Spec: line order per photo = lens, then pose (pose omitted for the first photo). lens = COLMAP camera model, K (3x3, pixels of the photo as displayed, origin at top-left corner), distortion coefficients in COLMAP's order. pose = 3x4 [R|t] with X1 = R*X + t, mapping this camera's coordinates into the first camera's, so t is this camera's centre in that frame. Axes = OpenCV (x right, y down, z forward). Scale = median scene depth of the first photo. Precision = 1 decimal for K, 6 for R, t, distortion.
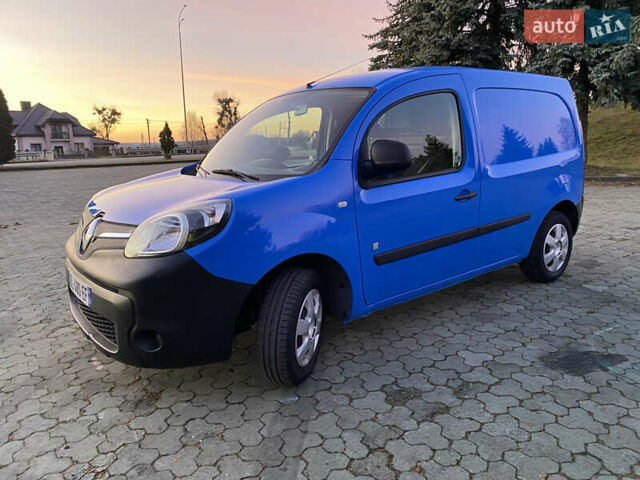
lens RADIAL K [[483.4, 0, 321.9], [0, 483.4, 234.7], [0, 0, 1]] dist [0.016705, -0.006138]
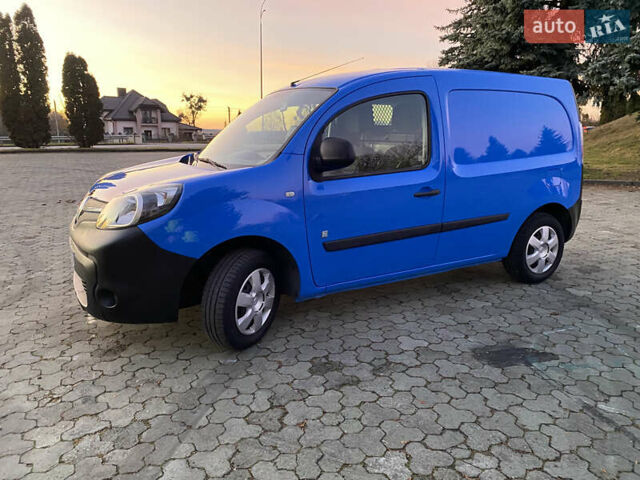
lens RADIAL K [[483.4, 0, 321.9], [0, 483.4, 234.7], [0, 0, 1]] dist [0.016705, -0.006138]
pose [[0.987367, 0.062912, -0.145425, 0.240033], [-0.060342, 0.997935, 0.022025, 0.001756], [0.146511, -0.012971, 0.989124, -0.080495]]
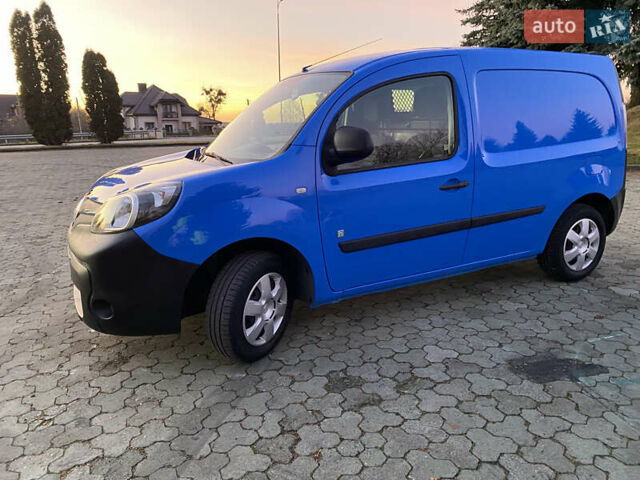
lens RADIAL K [[483.4, 0, 321.9], [0, 483.4, 234.7], [0, 0, 1]] dist [0.016705, -0.006138]
pose [[0.980993, 0.050884, -0.187254, 0.235128], [-0.043555, 0.998123, 0.043053, -0.013319], [0.189093, -0.034079, 0.981368, 0.014301]]
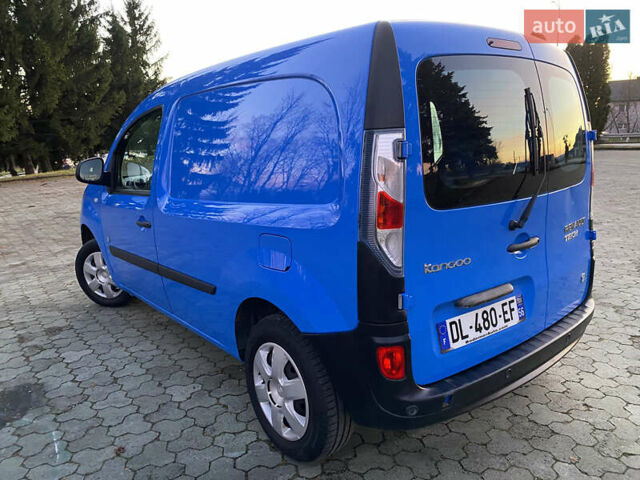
lens RADIAL K [[483.4, 0, 321.9], [0, 483.4, 234.7], [0, 0, 1]] dist [0.016705, -0.006138]
pose [[0.034596, 0.223452, -0.974101, 1.261525], [-0.161570, 0.963113, 0.215193, -0.322623], [0.986255, 0.149941, 0.069423, 1.329041]]
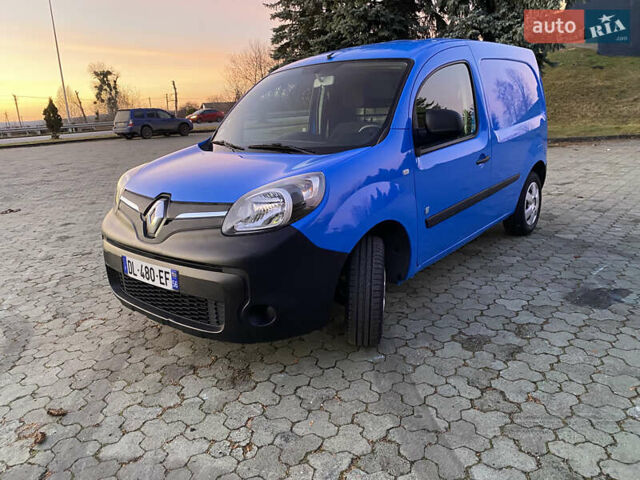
lens RADIAL K [[484.3, 0, 314.2], [0, 484.3, 231.5], [0, 0, 1]] dist [0.008195, -0.000066]
pose [[0.979039, -0.074071, 0.189728, -0.307371], [0.064795, 0.996401, 0.054643, -0.003454], [-0.193093, -0.041204, 0.980315, -0.003264]]
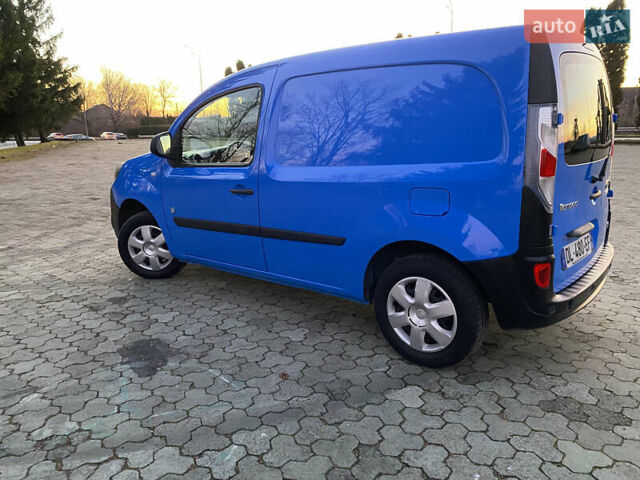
lens RADIAL K [[483.4, 0, 321.9], [0, 483.4, 234.7], [0, 0, 1]] dist [0.016705, -0.006138]
pose [[0.234208, 0.237244, -0.942795, 1.377539], [-0.178900, 0.963724, 0.198068, -0.231791], [0.955584, 0.122277, 0.268155, 0.942990]]
